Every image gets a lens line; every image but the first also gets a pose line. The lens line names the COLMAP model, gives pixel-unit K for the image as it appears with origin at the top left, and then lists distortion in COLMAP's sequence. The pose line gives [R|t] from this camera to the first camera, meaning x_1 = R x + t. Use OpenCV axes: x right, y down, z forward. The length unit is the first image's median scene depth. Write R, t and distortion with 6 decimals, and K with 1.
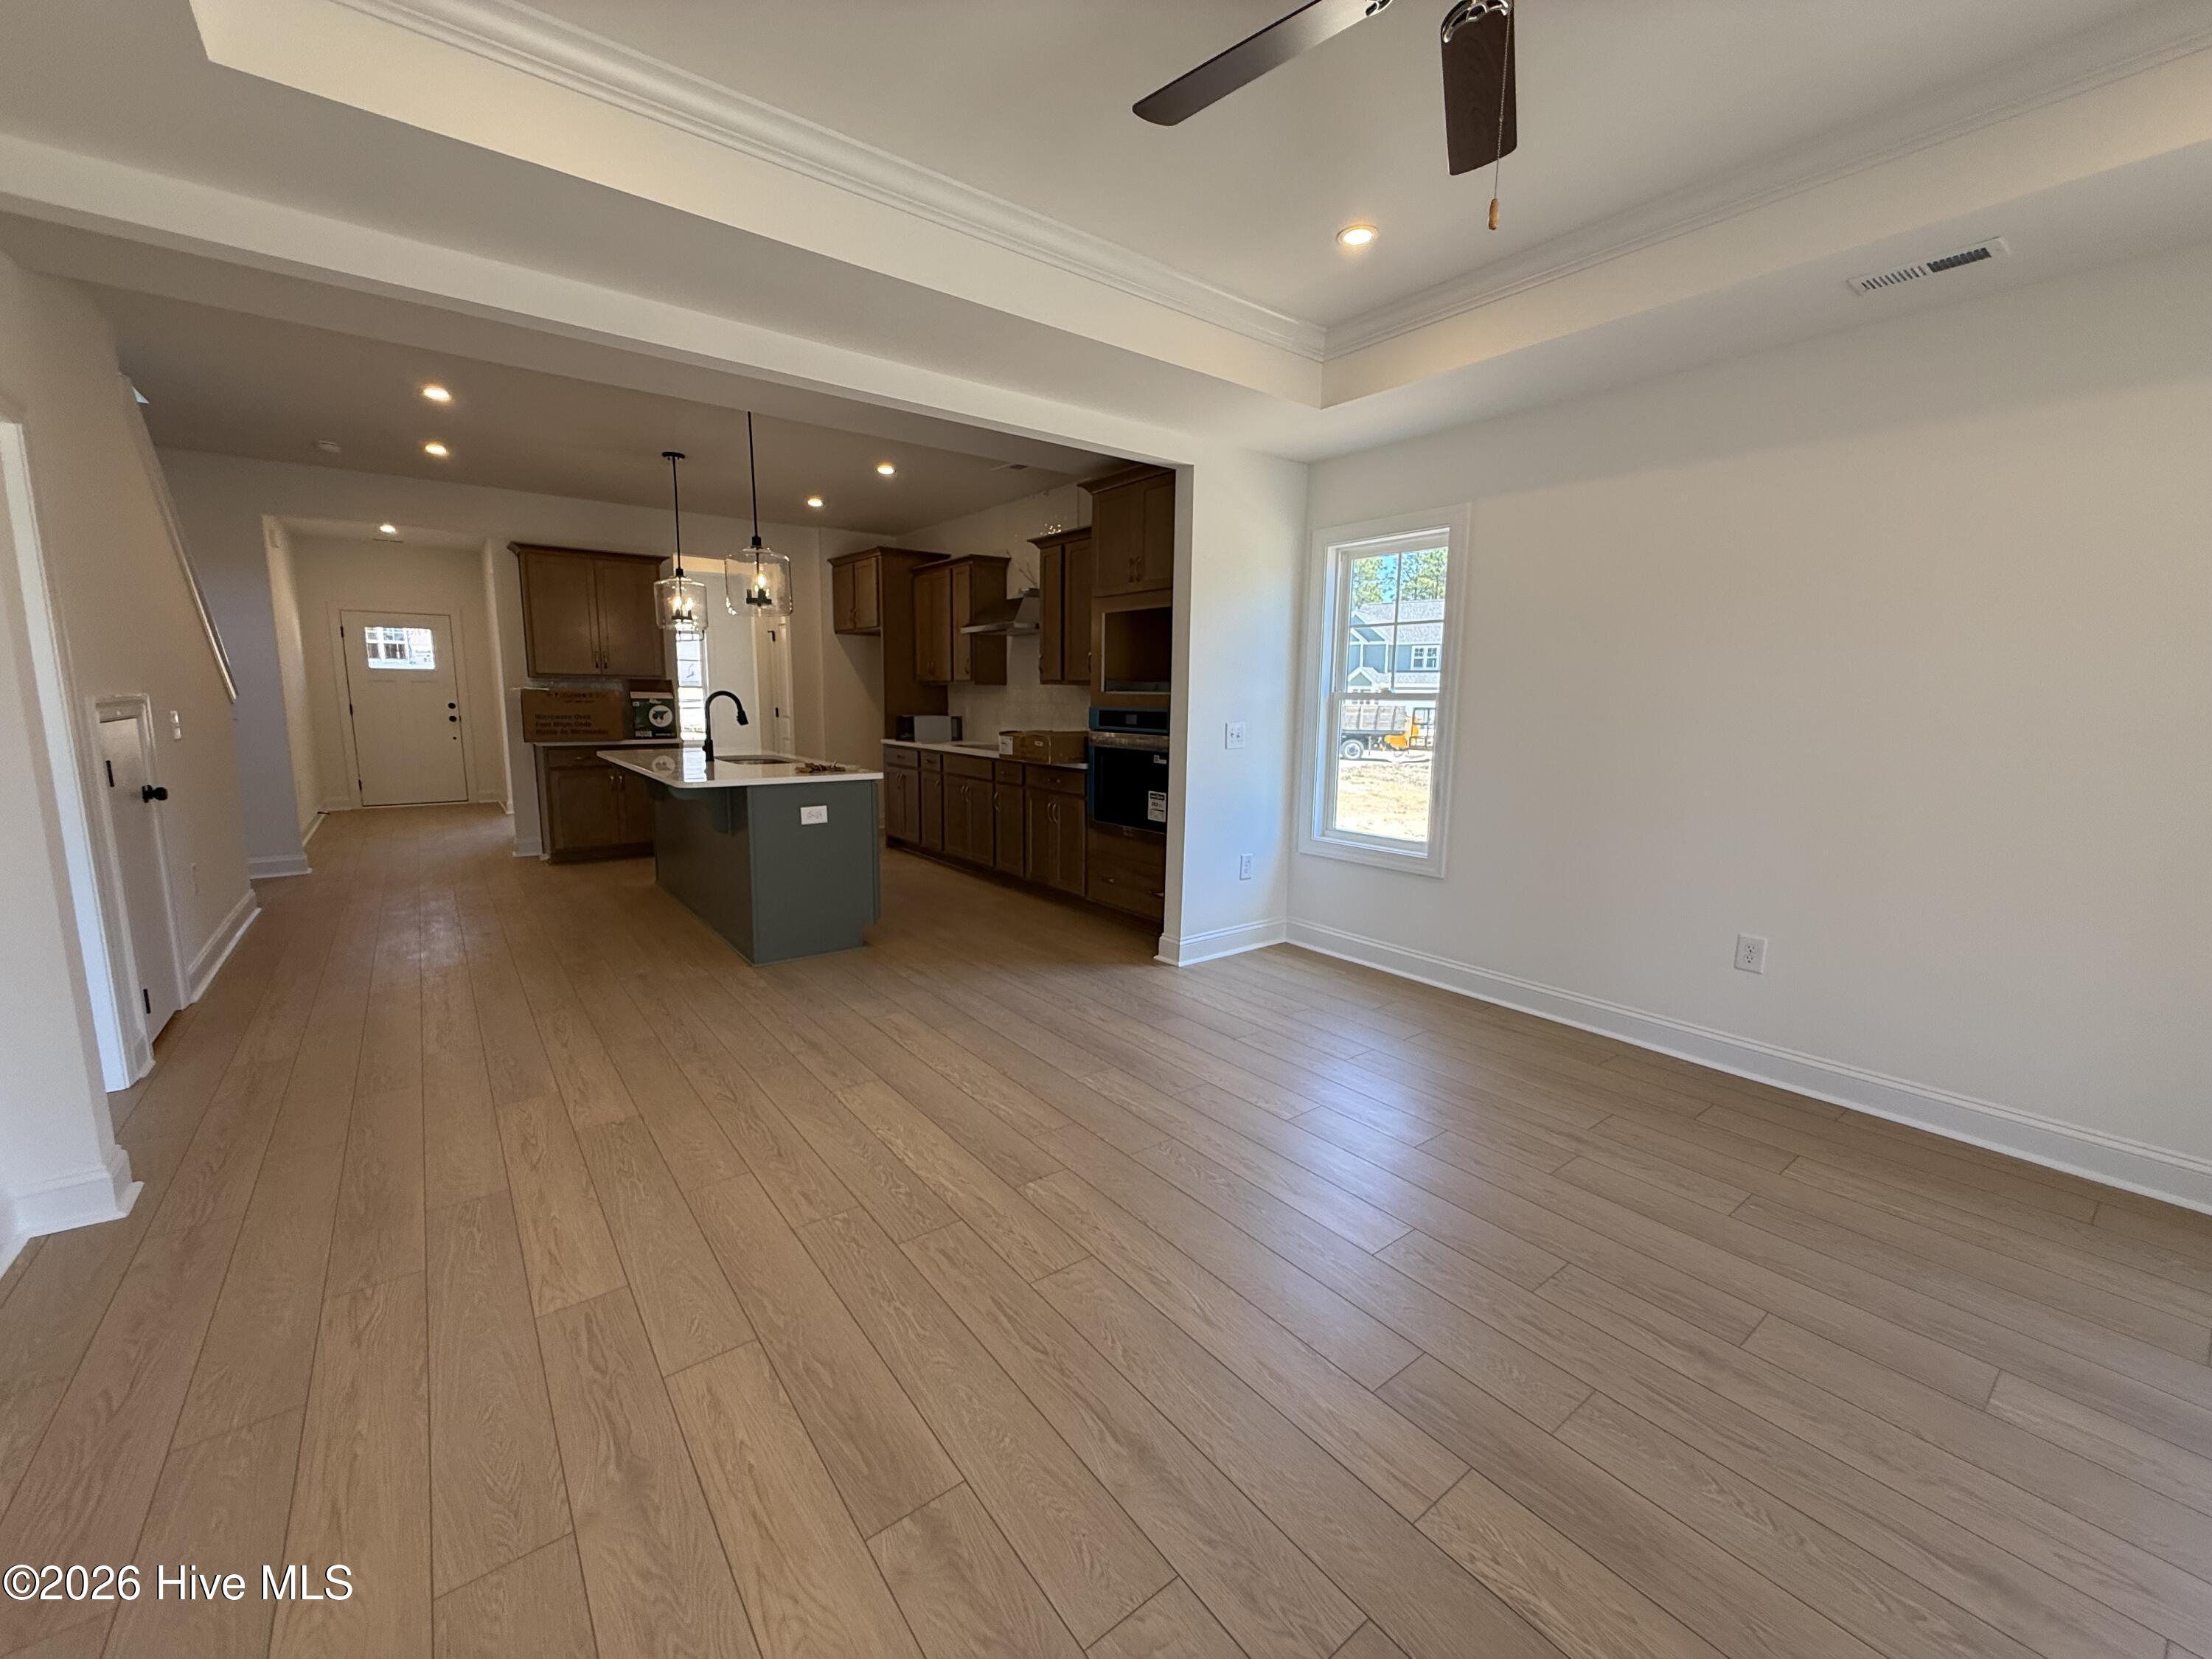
lens RADIAL K [[884.7, 0, 1098.2], [0, 884.7, 829.4], [0, 0, 1]] dist [-0.000596, 0.000131]
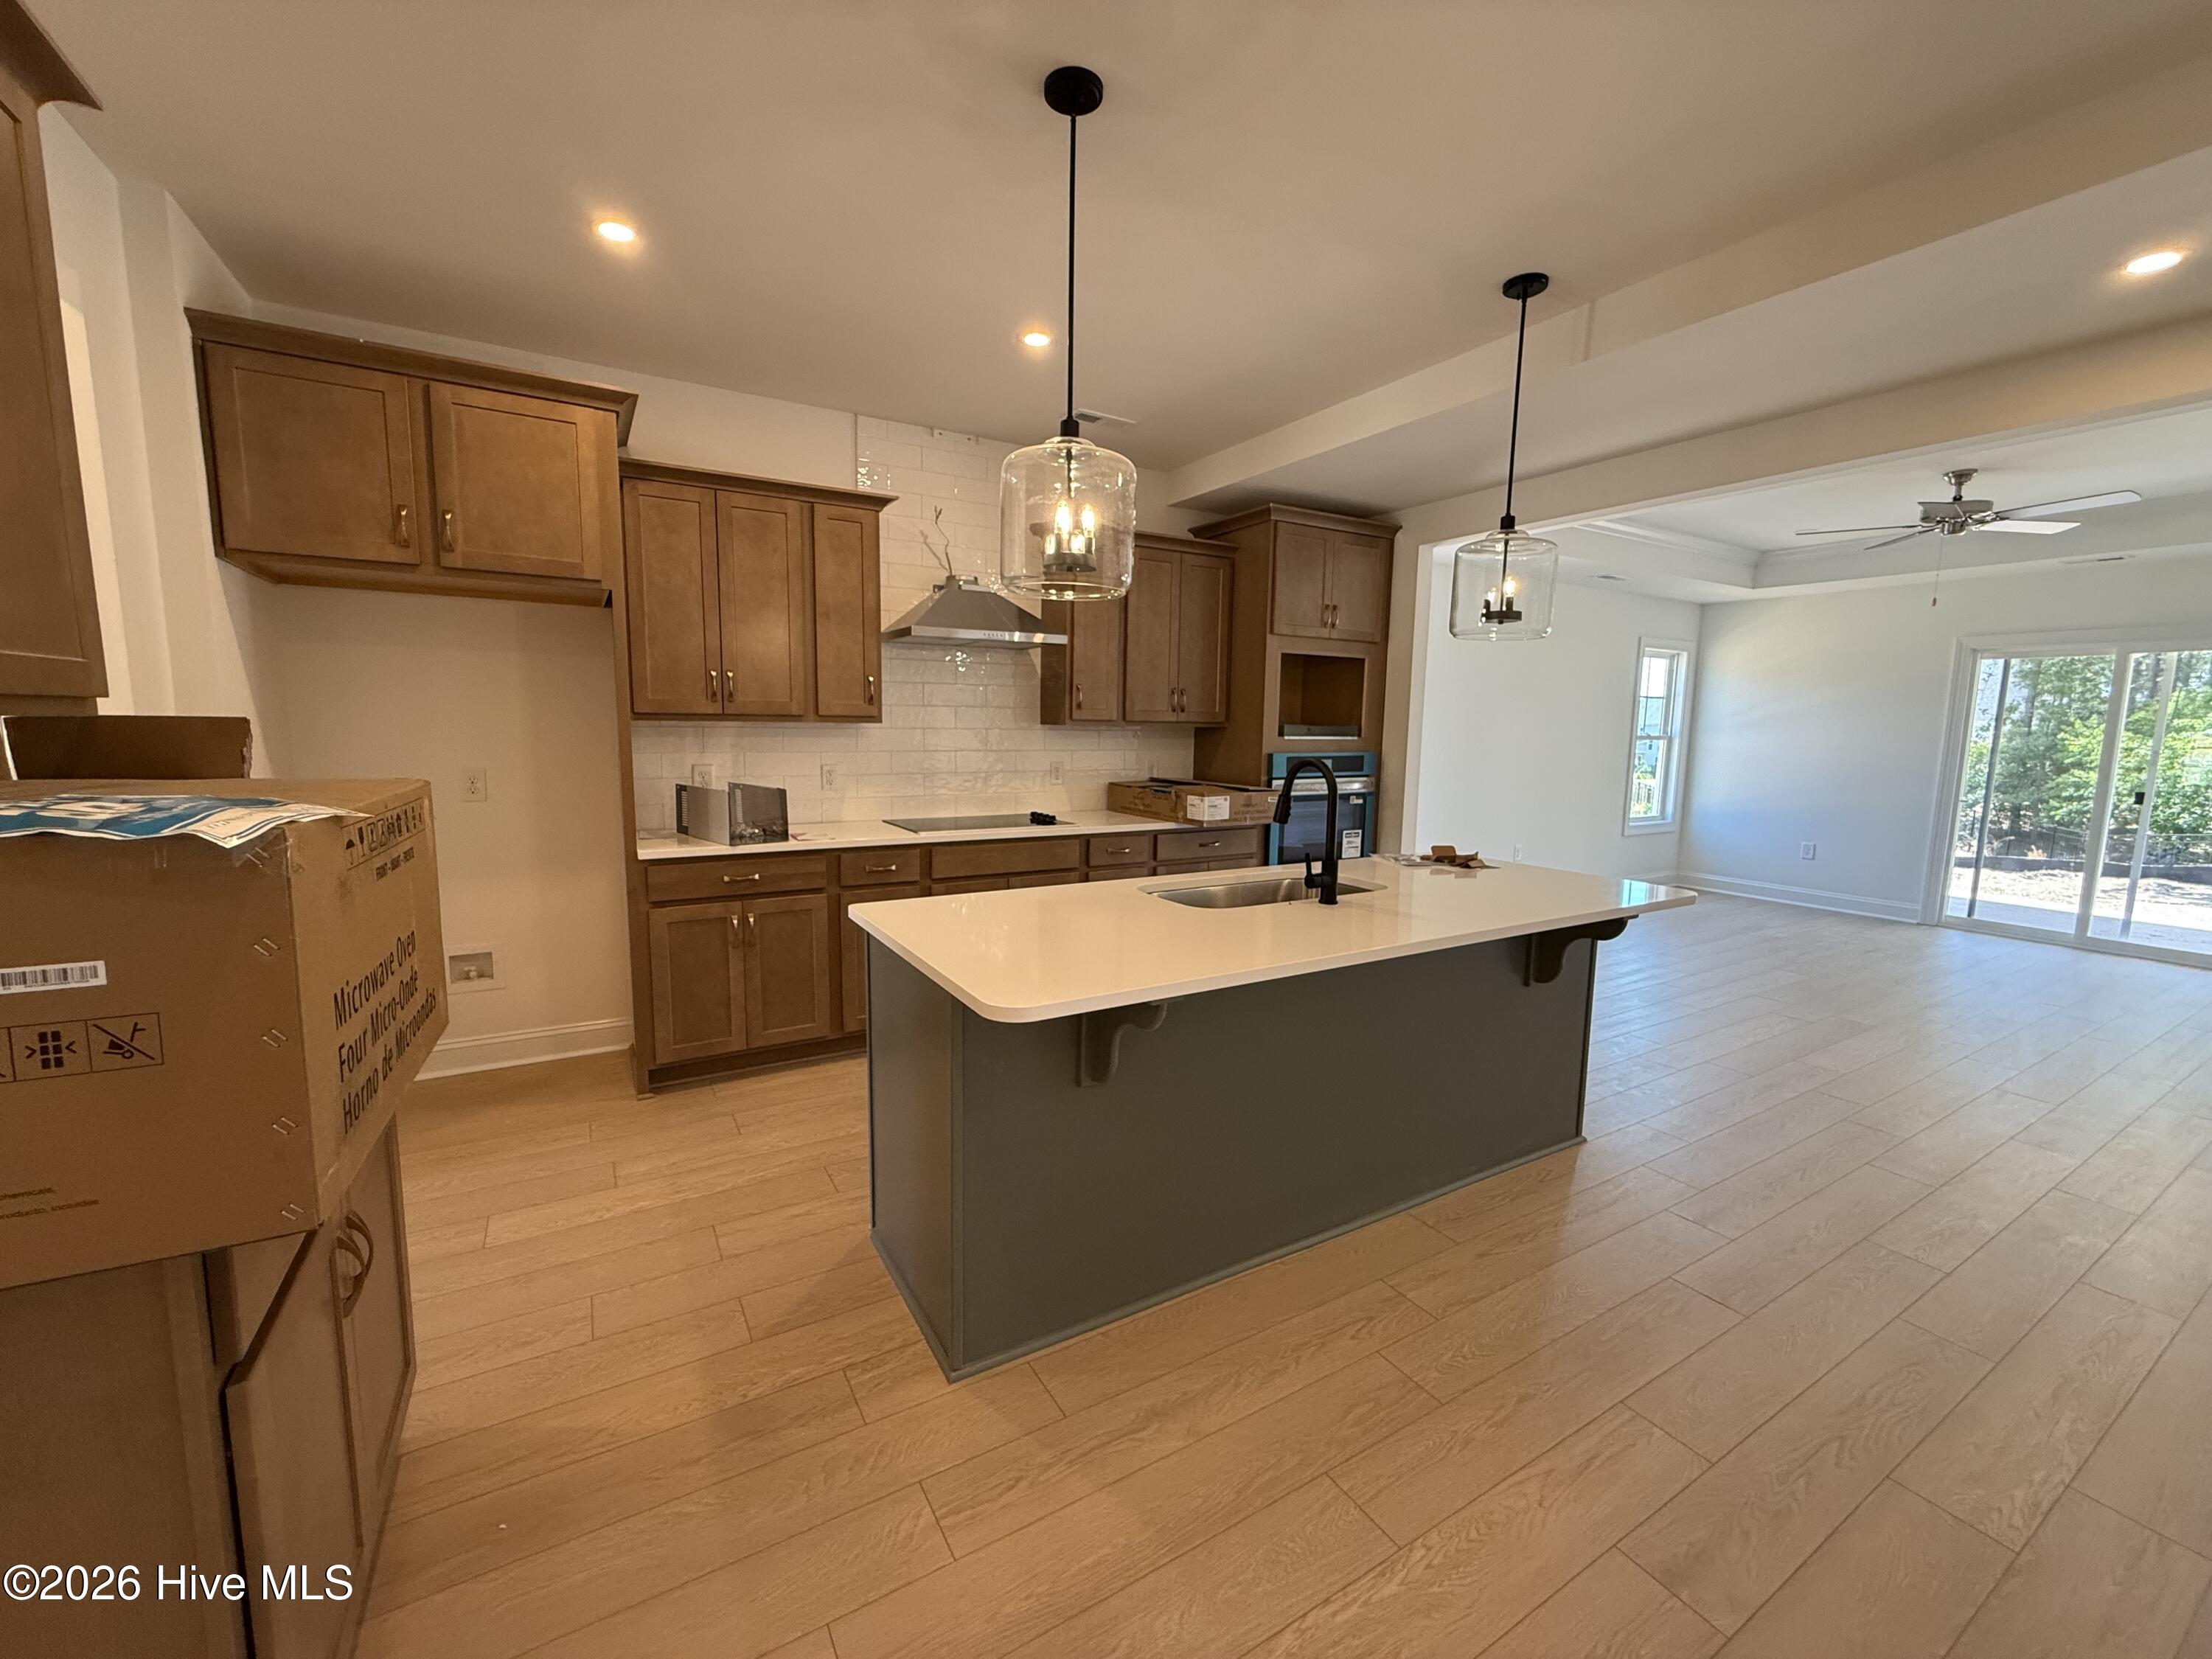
lens RADIAL K [[884.7, 0, 1098.2], [0, 884.7, 829.4], [0, 0, 1]] dist [-0.000596, 0.000131]
pose [[0.118011, -0.135629, 0.983706, -0.712537], [0.137382, 0.983332, 0.119096, -0.148553], [-0.983463, 0.121089, 0.134677, 0.811479]]
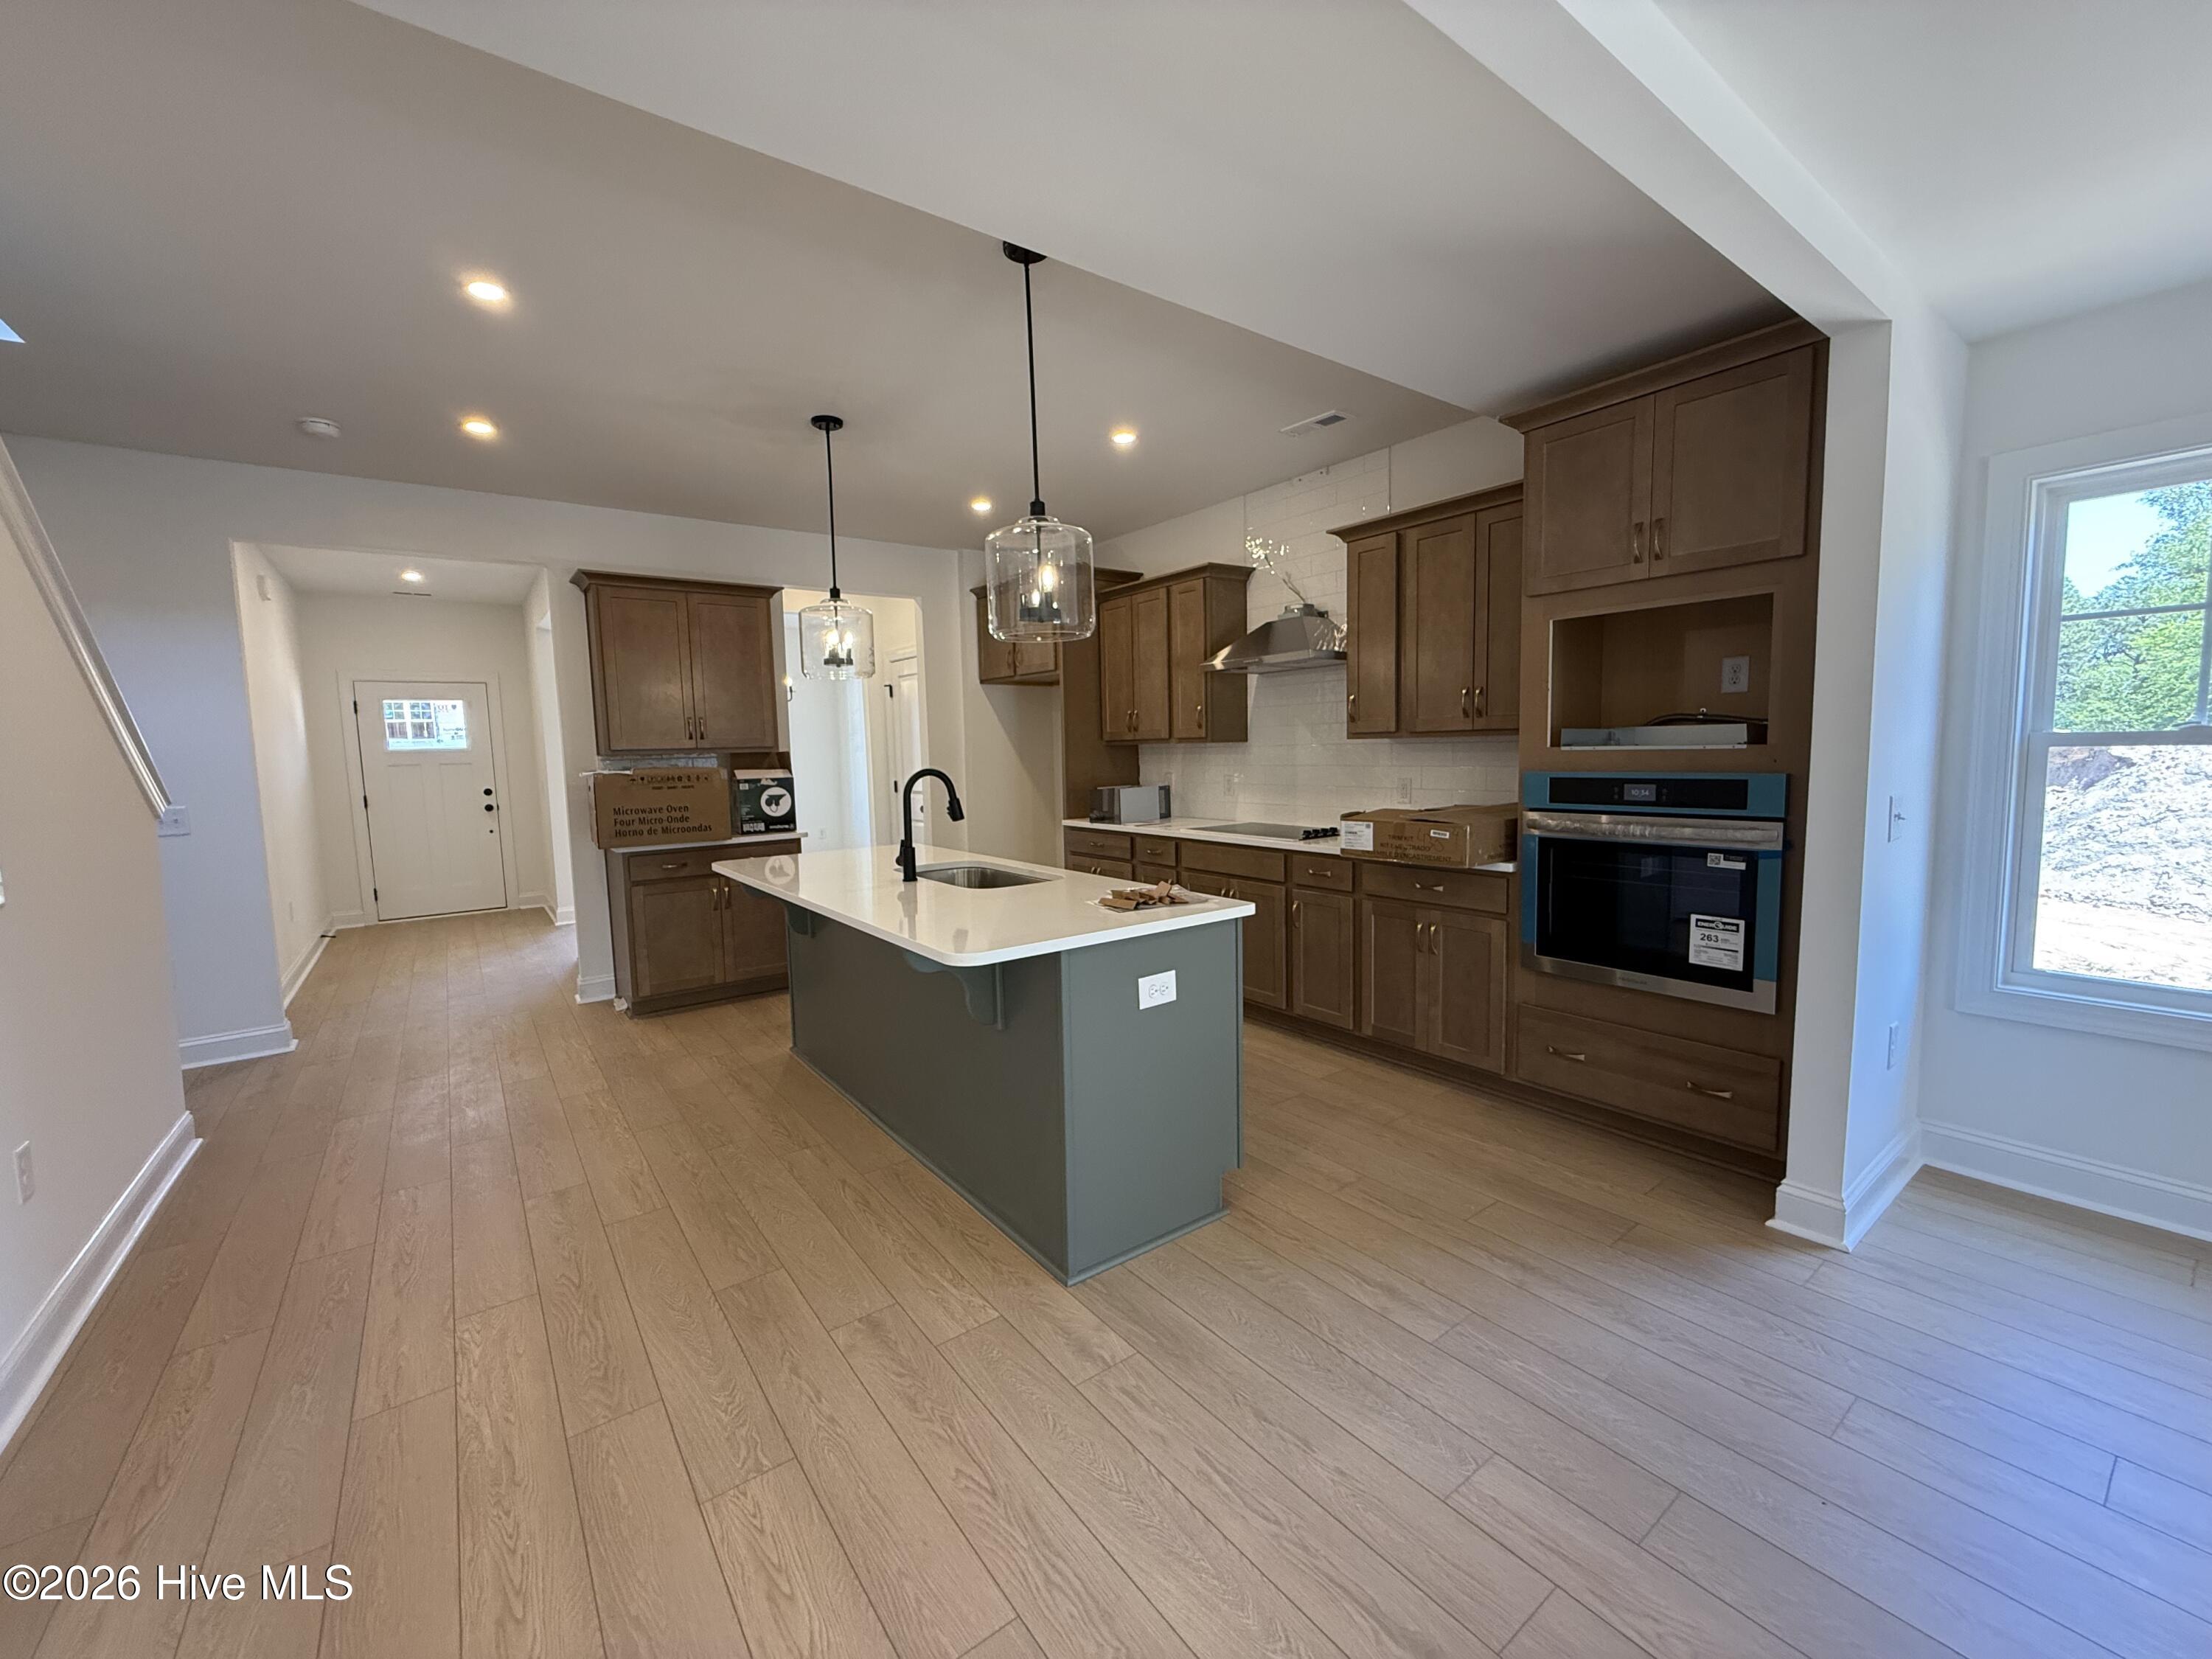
lens RADIAL K [[884.7, 0, 1098.2], [0, 884.7, 829.4], [0, 0, 1]] dist [-0.000596, 0.000131]
pose [[0.999180, -0.036308, -0.017940, -0.226506], [0.035204, 0.997669, -0.058451, -0.055871], [0.020020, 0.057771, 0.998129, 0.290286]]
